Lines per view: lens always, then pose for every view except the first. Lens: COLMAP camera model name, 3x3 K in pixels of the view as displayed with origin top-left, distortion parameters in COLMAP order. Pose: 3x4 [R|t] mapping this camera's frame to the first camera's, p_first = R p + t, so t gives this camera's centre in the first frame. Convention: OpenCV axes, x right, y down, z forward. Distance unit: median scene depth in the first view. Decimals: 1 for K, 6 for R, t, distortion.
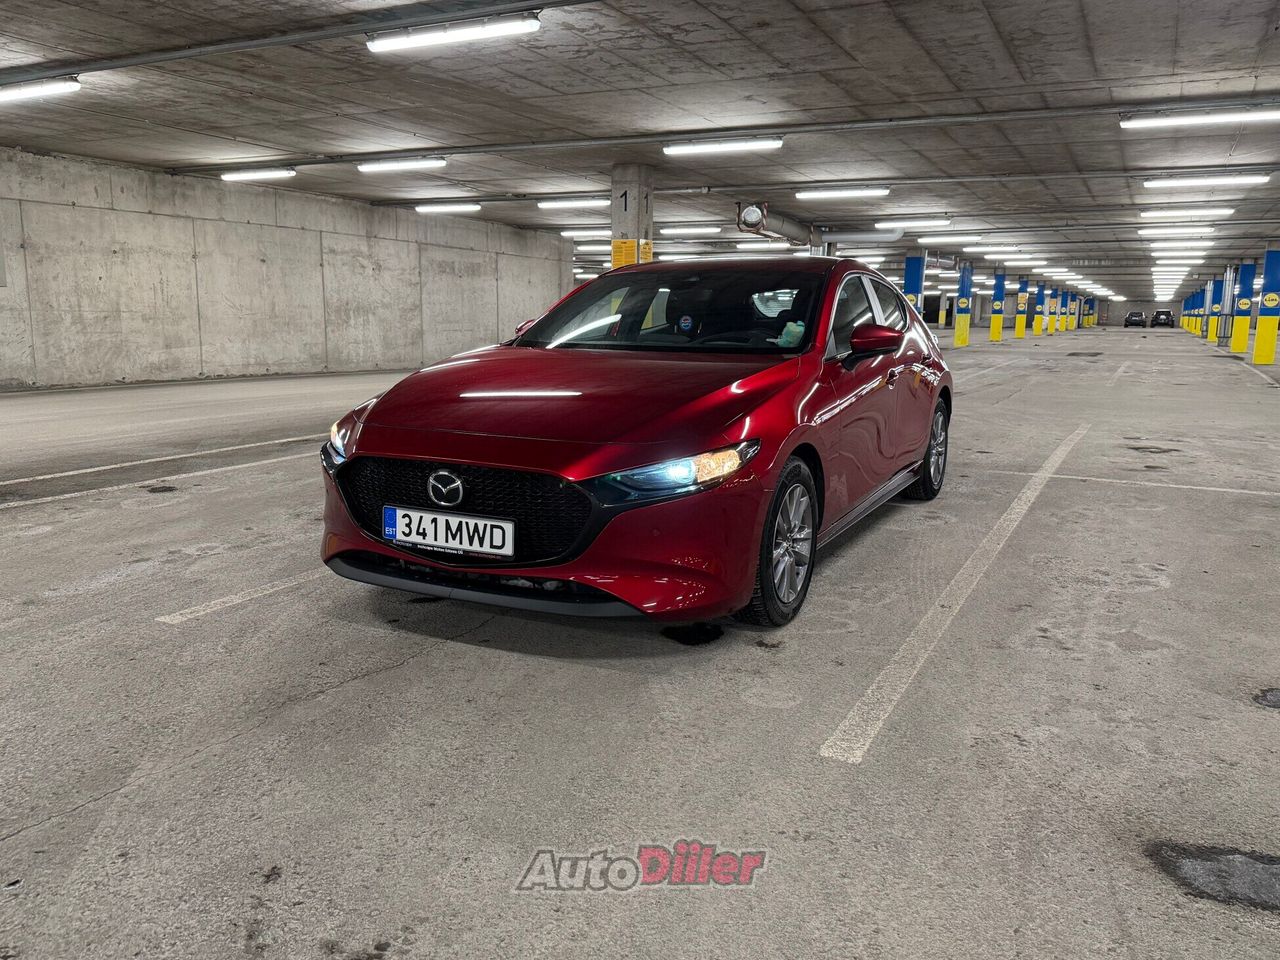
lens RADIAL K [[979.8, 0, 640.0], [0, 979.8, 480.0], [0, 0, 1]] dist [0.090625, -0.137793]
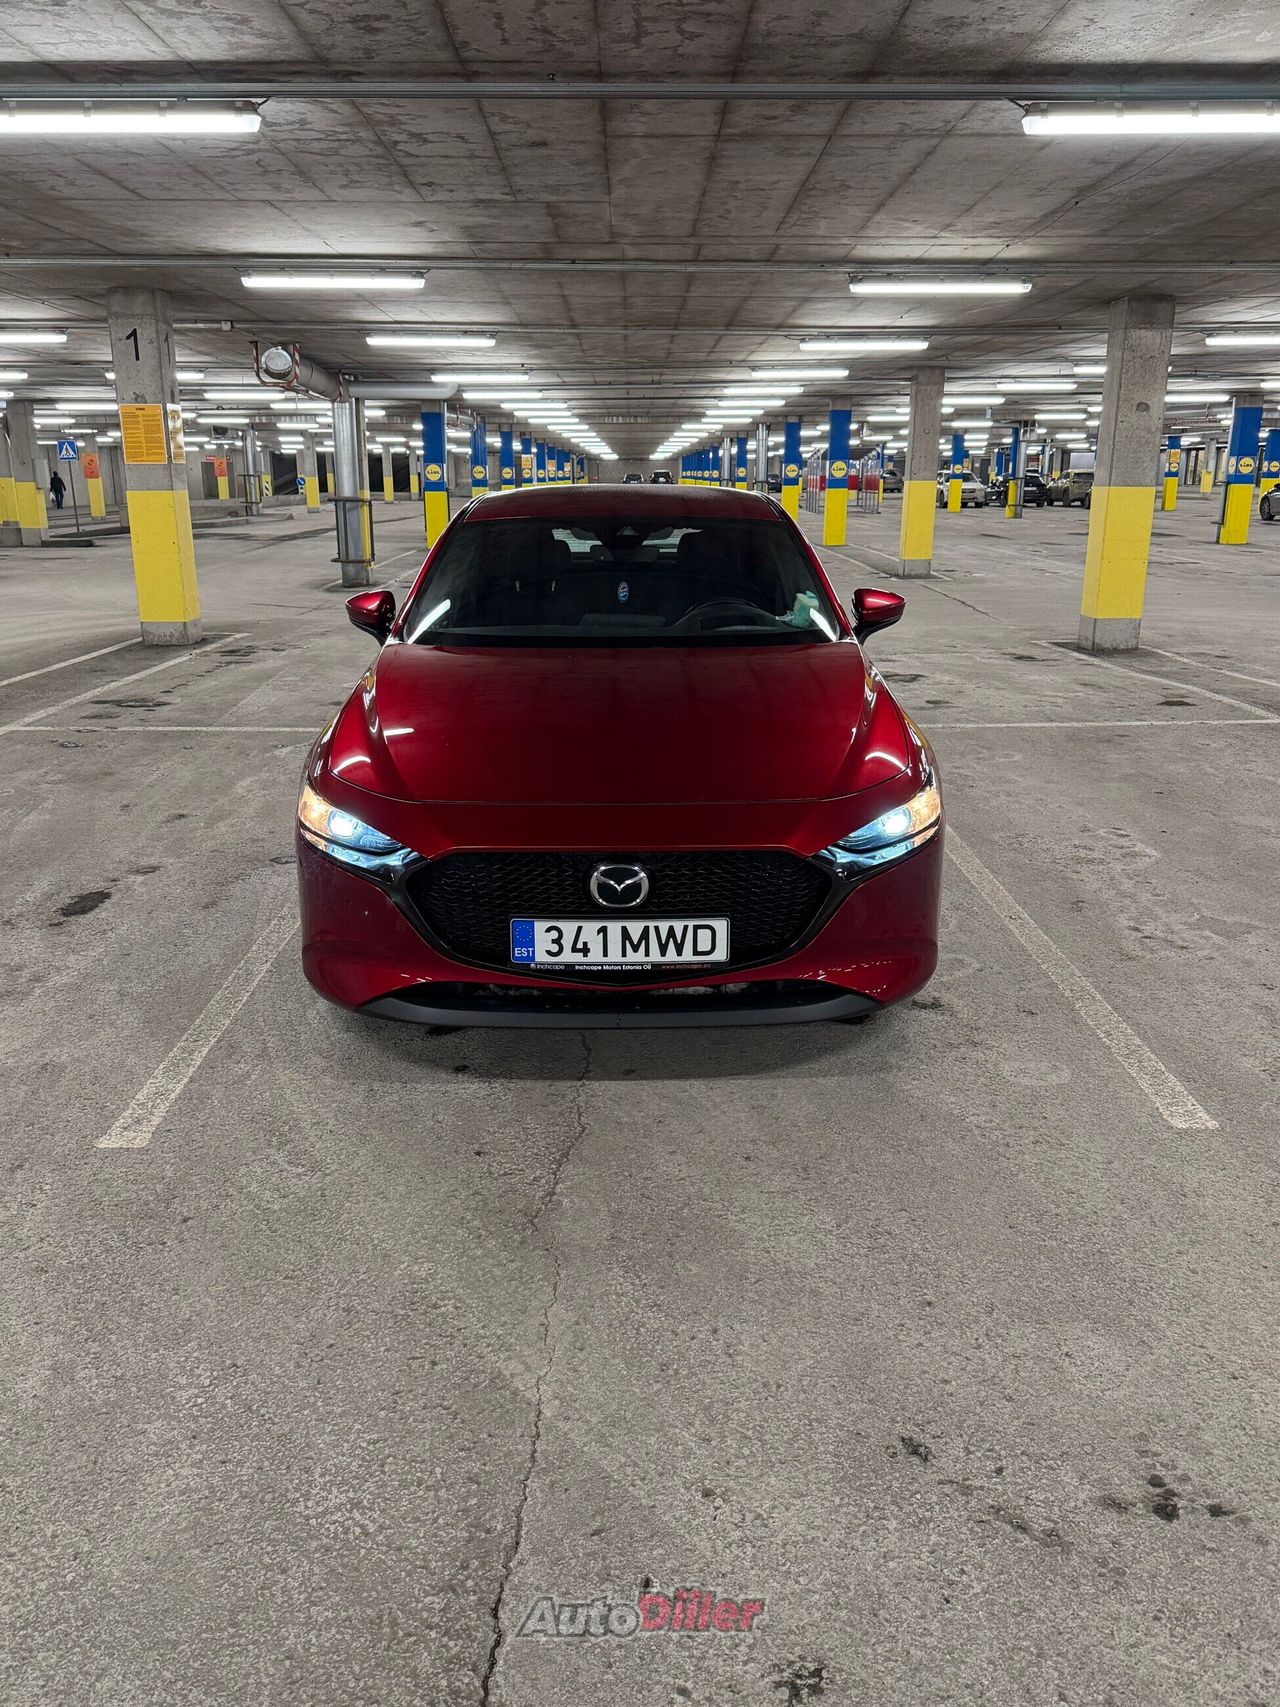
lens RADIAL K [[1306.7, 0, 640.0], [0, 1306.7, 853.5], [0, 0, 1]] dist [0.090625, -0.137793]
pose [[0.888447, -0.141888, 0.436496, -0.464701], [0.091506, 0.986682, 0.134480, -0.110589], [-0.449764, -0.079536, 0.889599, 0.100208]]
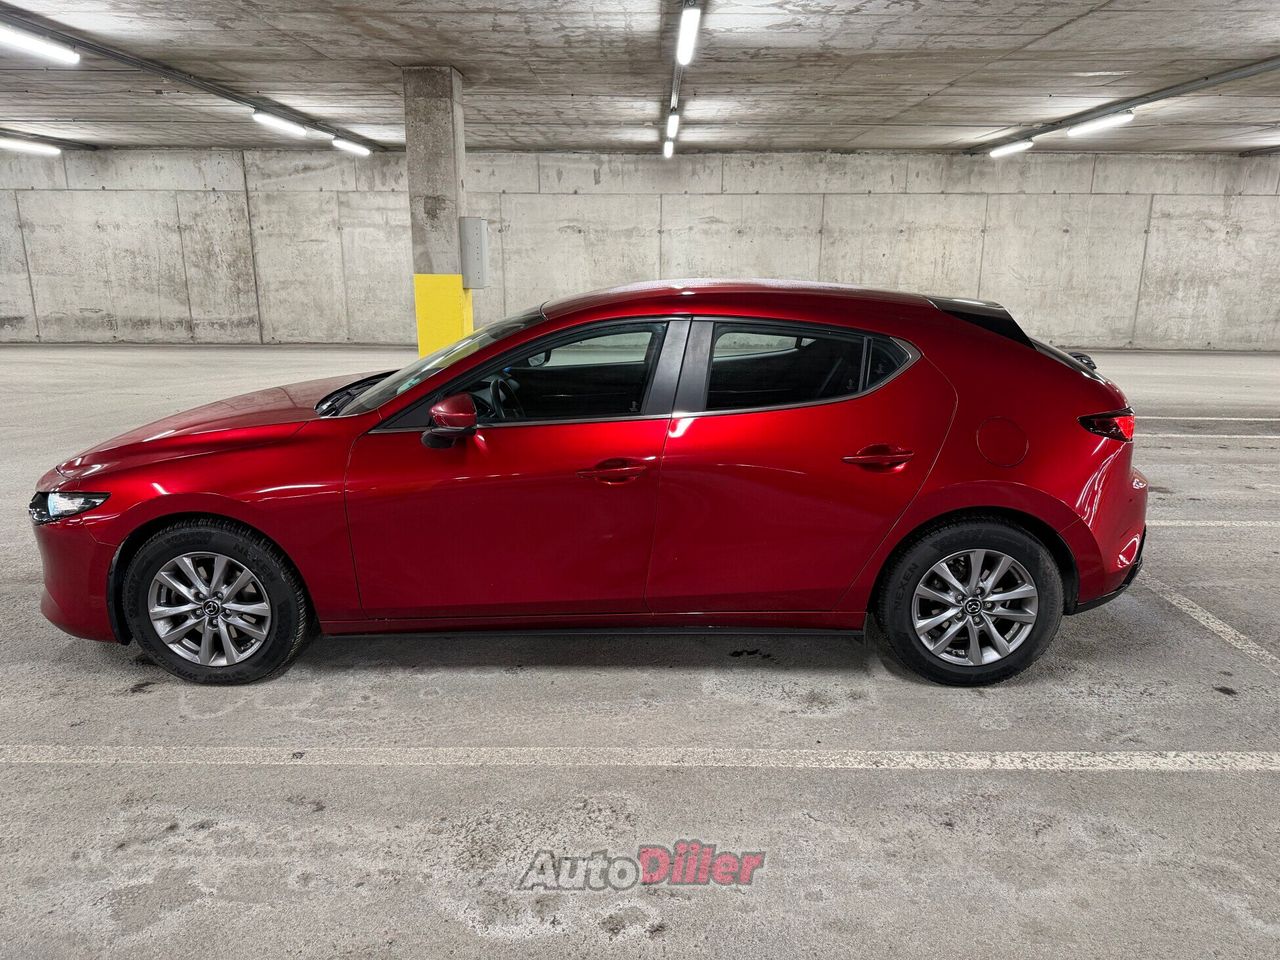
lens RADIAL K [[896.0, 0, 640.0], [0, 896.0, 480.0], [0, 0, 1]] dist [0.042188, -0.058257]
pose [[0.448266, 0.215320, -0.867580, 0.961162], [-0.150031, 0.974910, 0.164439, -0.238855], [0.881220, 0.056451, 0.469324, 0.830415]]
